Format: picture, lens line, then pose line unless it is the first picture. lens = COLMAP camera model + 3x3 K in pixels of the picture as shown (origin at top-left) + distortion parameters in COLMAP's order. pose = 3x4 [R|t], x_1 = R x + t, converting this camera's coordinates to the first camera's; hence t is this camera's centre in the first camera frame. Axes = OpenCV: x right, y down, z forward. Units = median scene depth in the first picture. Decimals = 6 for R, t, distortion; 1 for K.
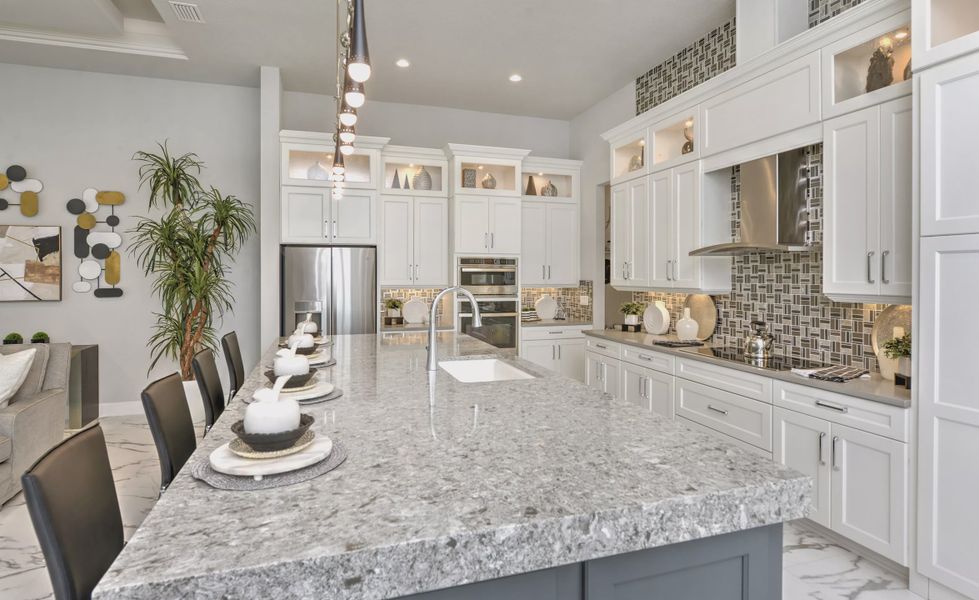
lens RADIAL K [[509.7, 0, 490.3], [0, 509.7, 274.6], [0, 0, 1]] dist [-0.002553, -0.000941]
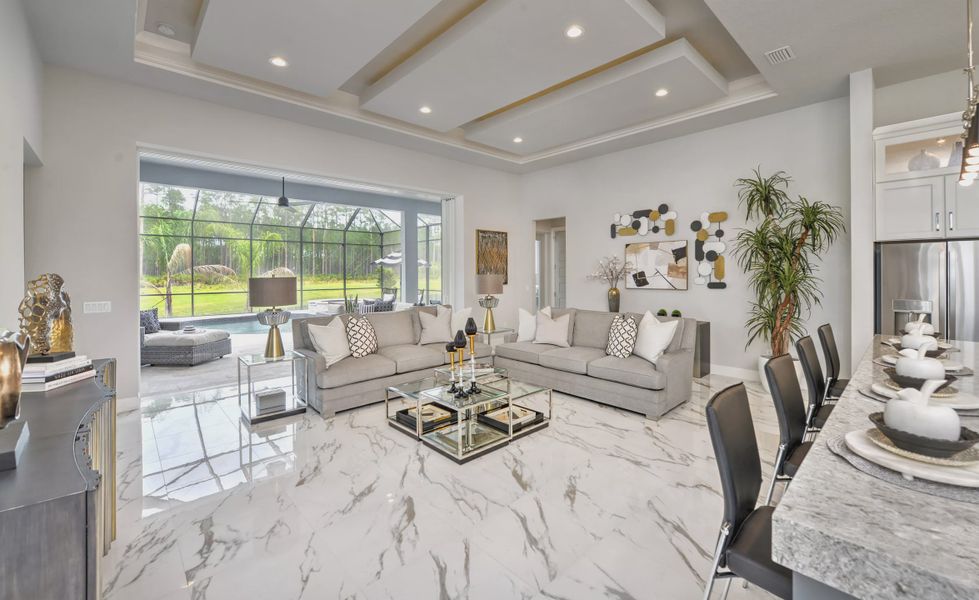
lens RADIAL K [[400.7, 0, 494.7], [0, 400.7, 272.3], [0, 0, 1]] dist [-0.011922, -0.000081]
pose [[0.428085, -0.002409, -0.903735, -0.025901], [0.002472, 0.999996, -0.001495, -0.000289], [0.903735, -0.001594, 0.428090, -0.014332]]
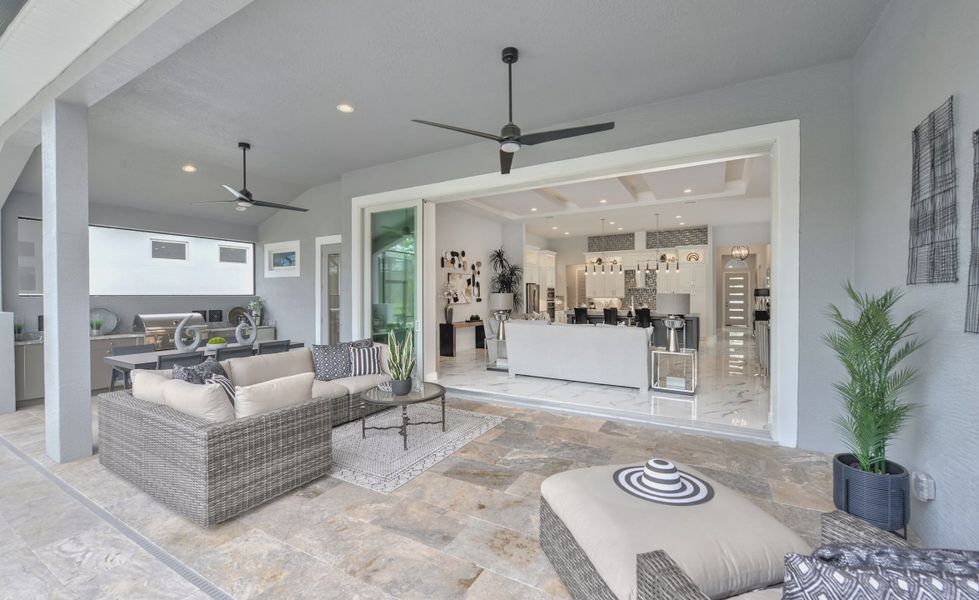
lens RADIAL K [[397.8, 0, 489.5], [0, 397.8, 300.0], [0, 0, 1]] dist [0.000020, -0.000059]
pose [[0.738652, -0.007605, 0.674044, -2.164459], [-0.000097, 0.999935, 0.011388, 0.011854], [-0.674087, -0.008477, 0.738603, -0.575967]]
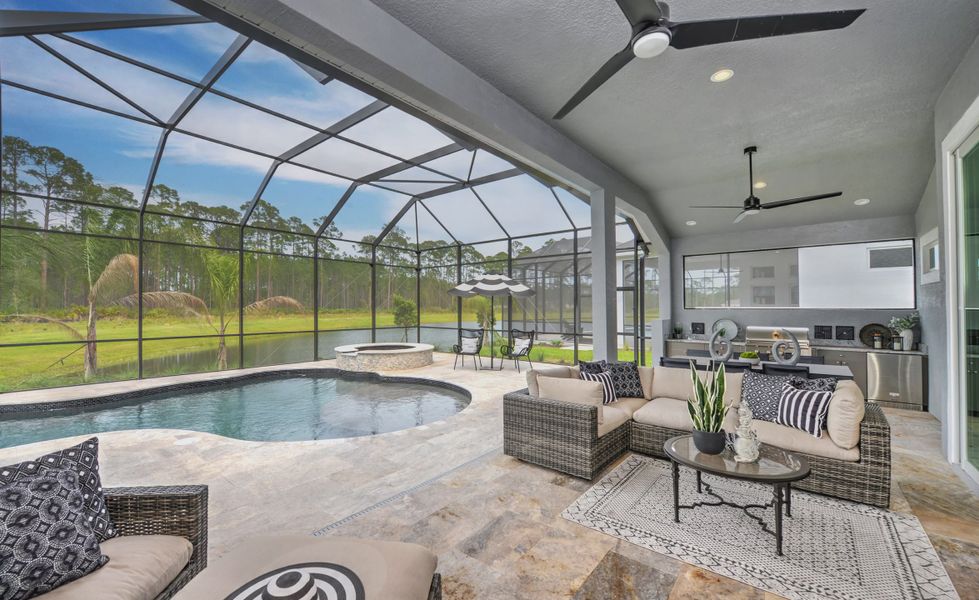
lens RADIAL K [[391.5, 0, 489.5], [0, 391.5, 300.0], [0, 0, 1]] dist [-0.004885, -0.000379]
pose [[0.538726, -0.014097, -0.842363, -1.439395], [-0.002277, 0.999832, -0.018189, 0.007498], [0.842478, 0.011717, 0.538603, -0.424891]]
